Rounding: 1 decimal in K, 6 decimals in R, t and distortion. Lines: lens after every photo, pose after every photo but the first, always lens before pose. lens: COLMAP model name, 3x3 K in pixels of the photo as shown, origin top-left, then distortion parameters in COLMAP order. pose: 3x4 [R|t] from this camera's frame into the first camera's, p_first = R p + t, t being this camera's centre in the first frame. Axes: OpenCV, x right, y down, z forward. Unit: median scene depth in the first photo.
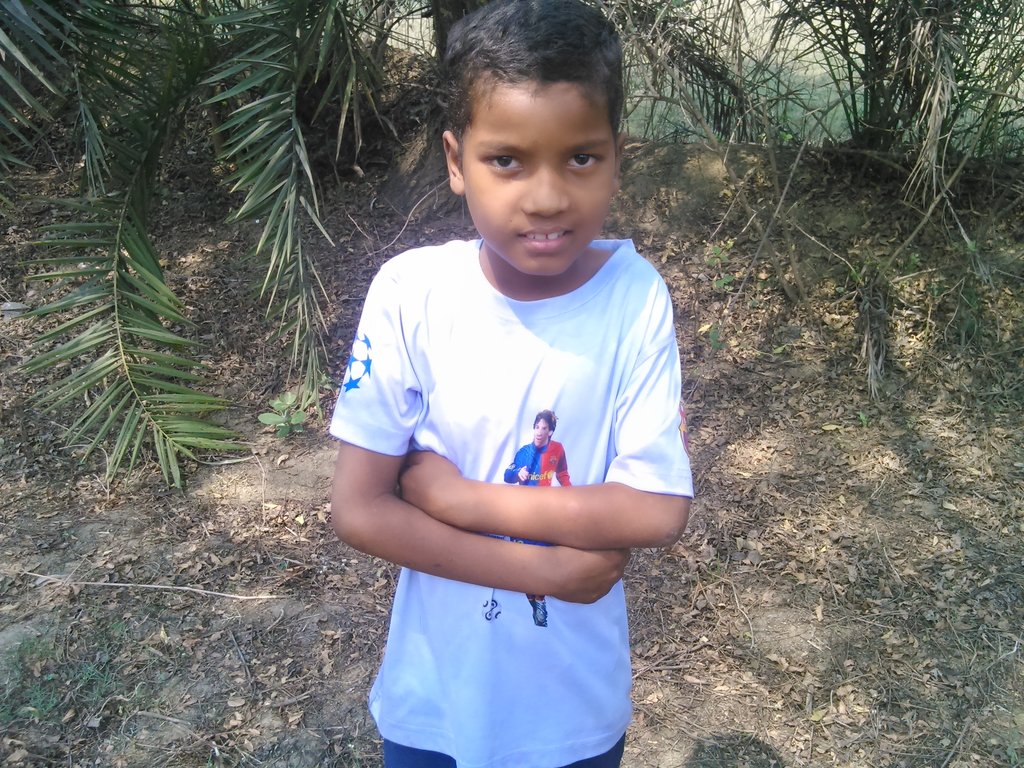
lens RADIAL K [[1056.1, 0, 514.6], [0, 1056.1, 393.2], [0, 0, 1]] dist [0.058797, -0.215173]
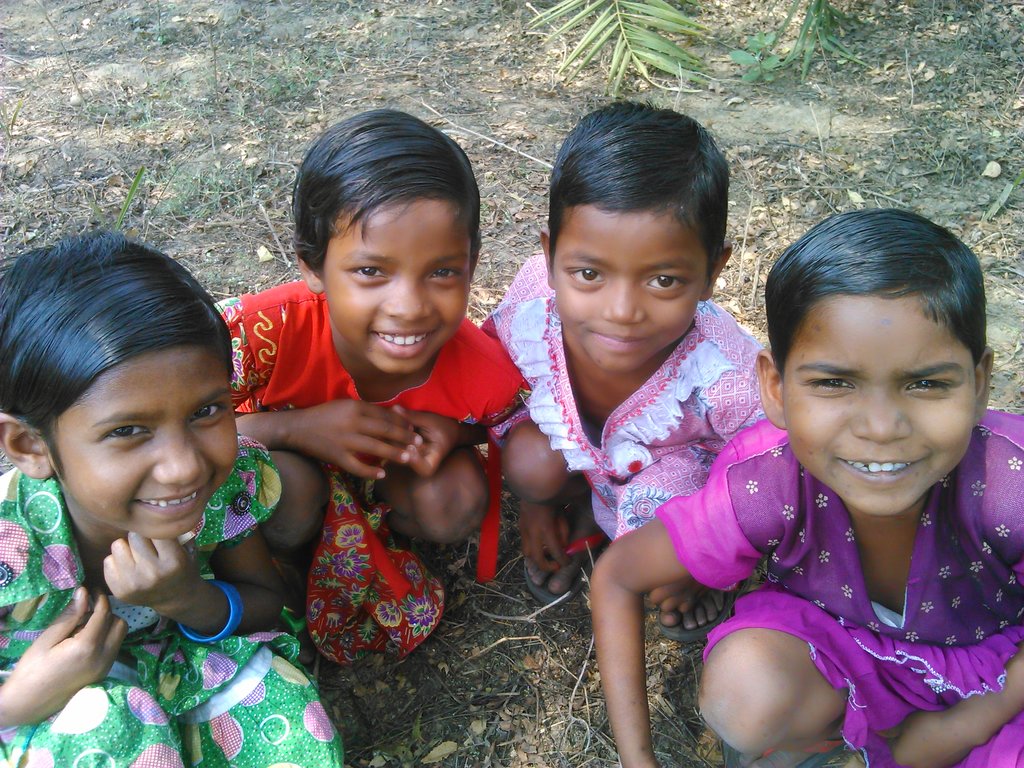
lens RADIAL K [[1019.9, 0, 525.5], [0, 1019.9, 384.4], [0, 0, 1]] dist [0.060879, -0.212963]
pose [[0.792801, 0.357588, -0.493556, 0.157878], [-0.255498, 0.930199, 0.263533, 0.108003], [0.553342, -0.082827, 0.828826, 0.190651]]
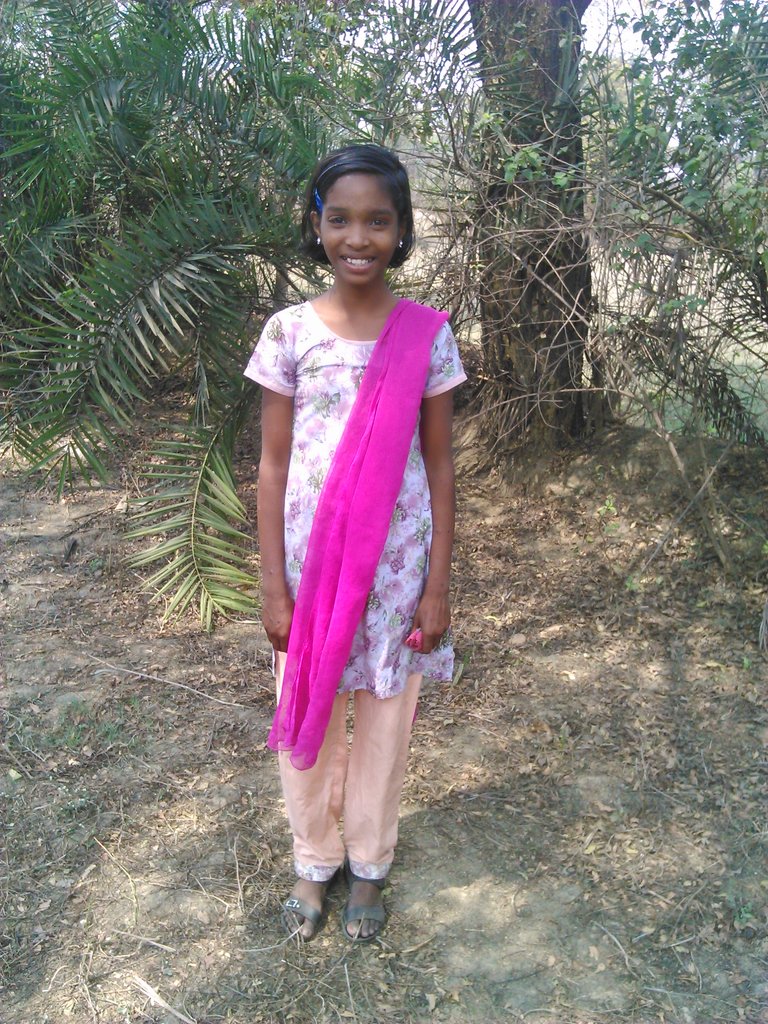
lens RADIAL K [[1000.7, 0, 377.8], [0, 1000.7, 507.7], [0, 0, 1]] dist [0.039201, -0.183487]
pose [[0.958510, 0.113083, -0.261671, 0.221638], [-0.152258, 0.979134, -0.134585, 0.073048], [0.240991, 0.168843, 0.955728, -0.226213]]
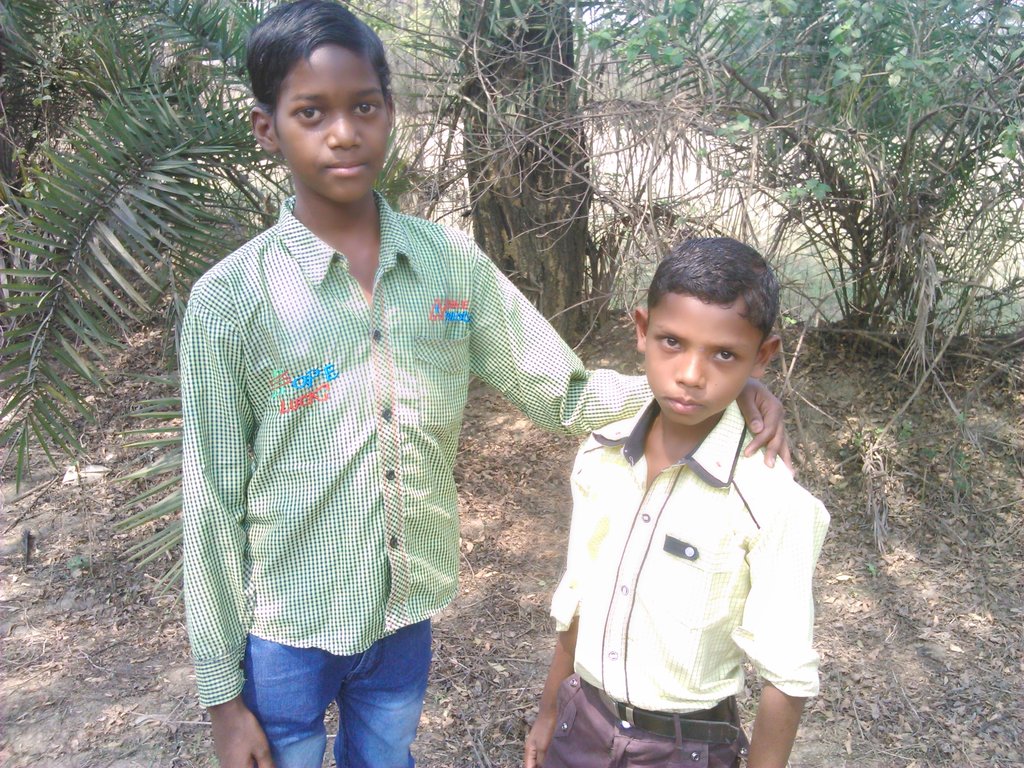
lens RADIAL K [[1006.4, 0, 512.0], [0, 1006.4, 384.0], [0, 0, 1]] dist [0.053350, -0.207373]
pose [[0.999994, -0.002734, -0.002085, -0.049246], [0.002368, 0.987287, -0.158931, -0.001014], [0.002493, 0.158925, 0.987287, -0.081437]]
